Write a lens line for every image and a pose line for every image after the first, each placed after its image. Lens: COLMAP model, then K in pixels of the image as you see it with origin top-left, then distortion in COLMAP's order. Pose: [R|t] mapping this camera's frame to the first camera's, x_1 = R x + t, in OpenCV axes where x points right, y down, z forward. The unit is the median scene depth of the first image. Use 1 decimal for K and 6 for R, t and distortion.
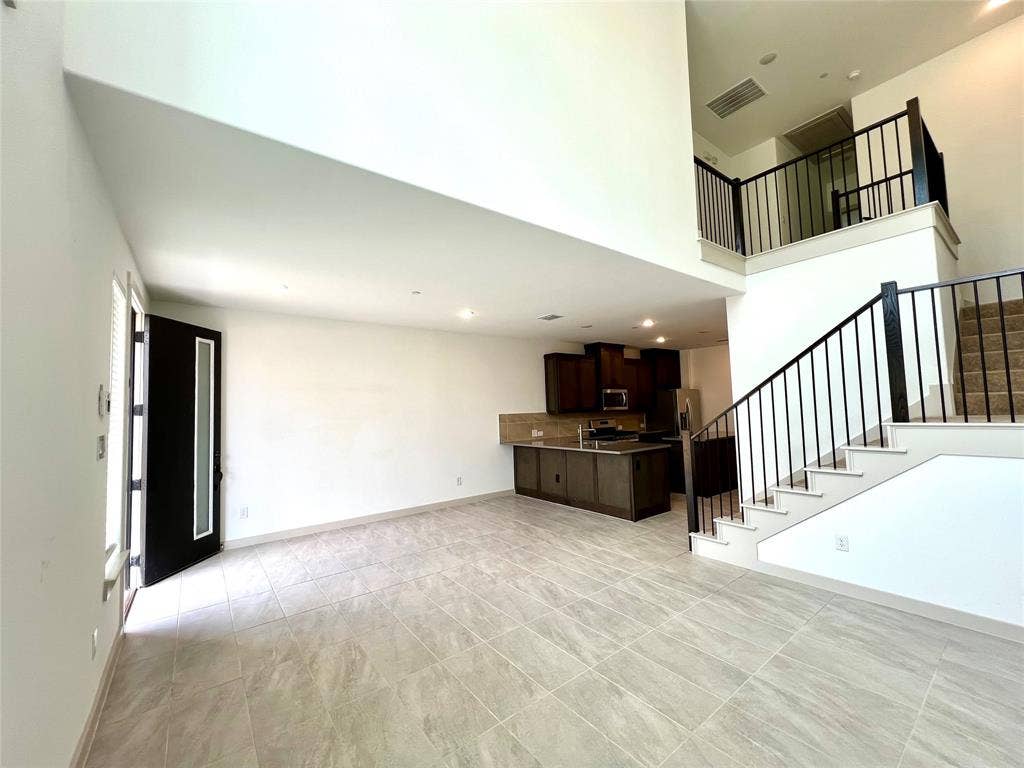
lens RADIAL K [[411.9, 0, 514.0], [0, 411.9, 384.1], [0, 0, 1]] dist [-0.000767, 0.000320]
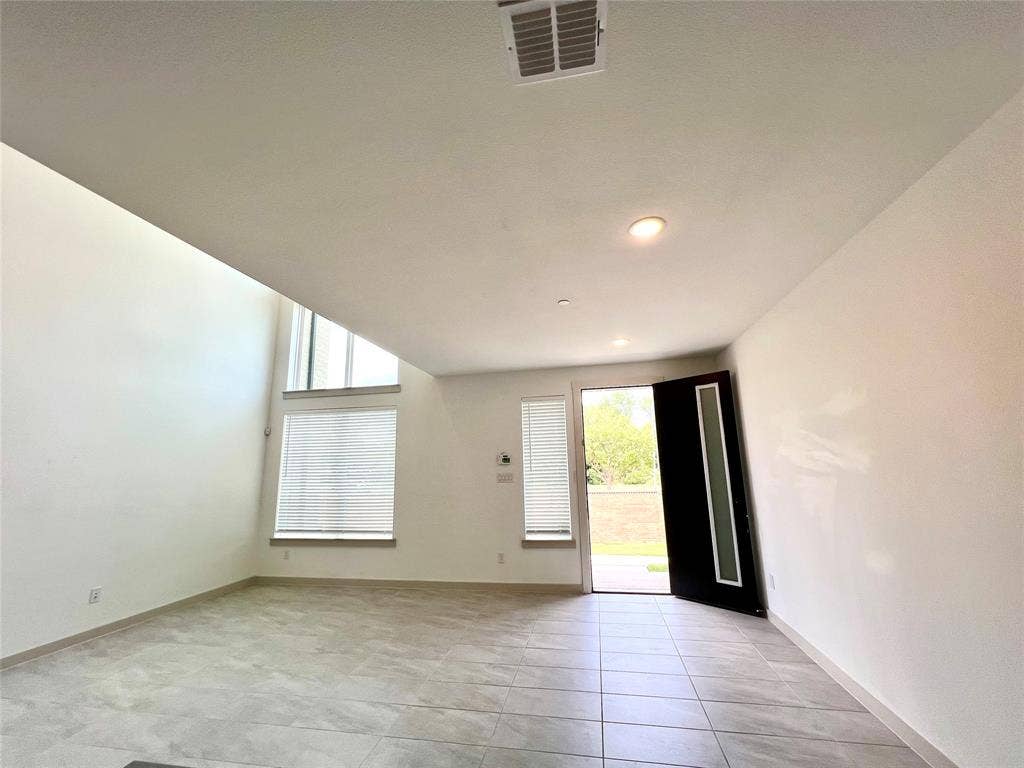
lens RADIAL K [[411.9, 0, 514.0], [0, 411.9, 384.1], [0, 0, 1]] dist [-0.000767, 0.000320]
pose [[-0.749776, -0.081216, -0.656689, 0.304677], [0.085799, 0.972128, -0.218189, 0.076109], [0.656106, -0.219936, -0.721910, 1.454865]]
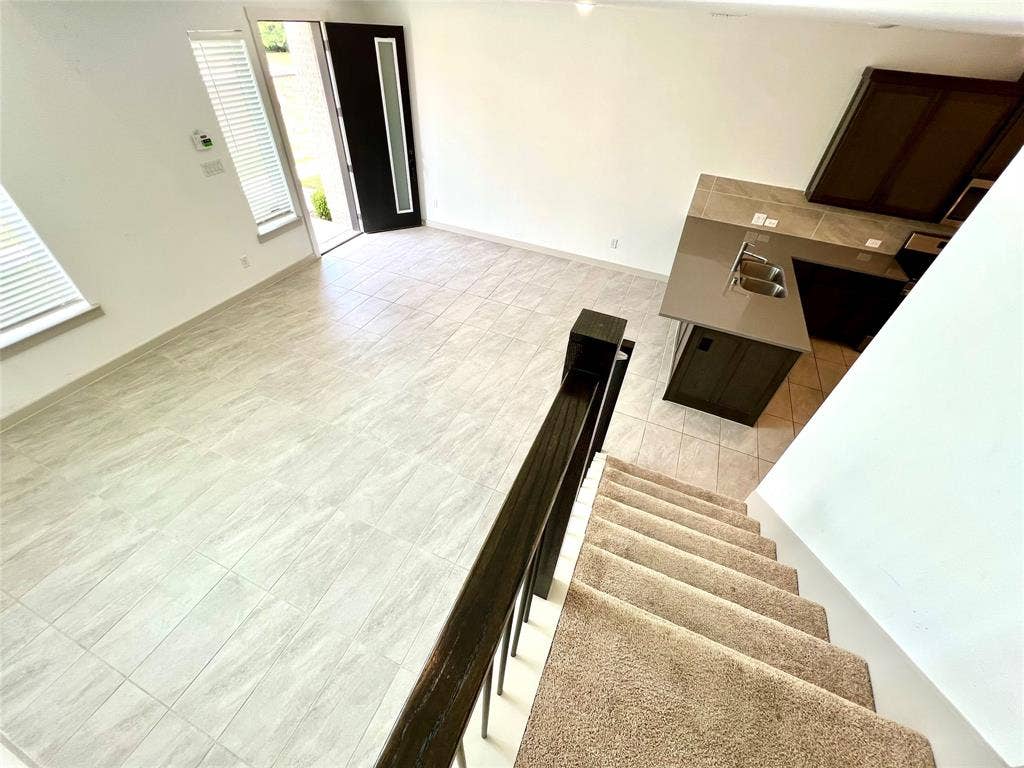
lens RADIAL K [[411.9, 0, 514.0], [0, 411.9, 384.1], [0, 0, 1]] dist [-0.000767, 0.000320]
pose [[0.486668, 0.631177, -0.603962, 0.717851], [-0.021017, 0.699618, 0.714208, -0.263912], [0.873334, -0.334889, 0.353747, 0.599831]]
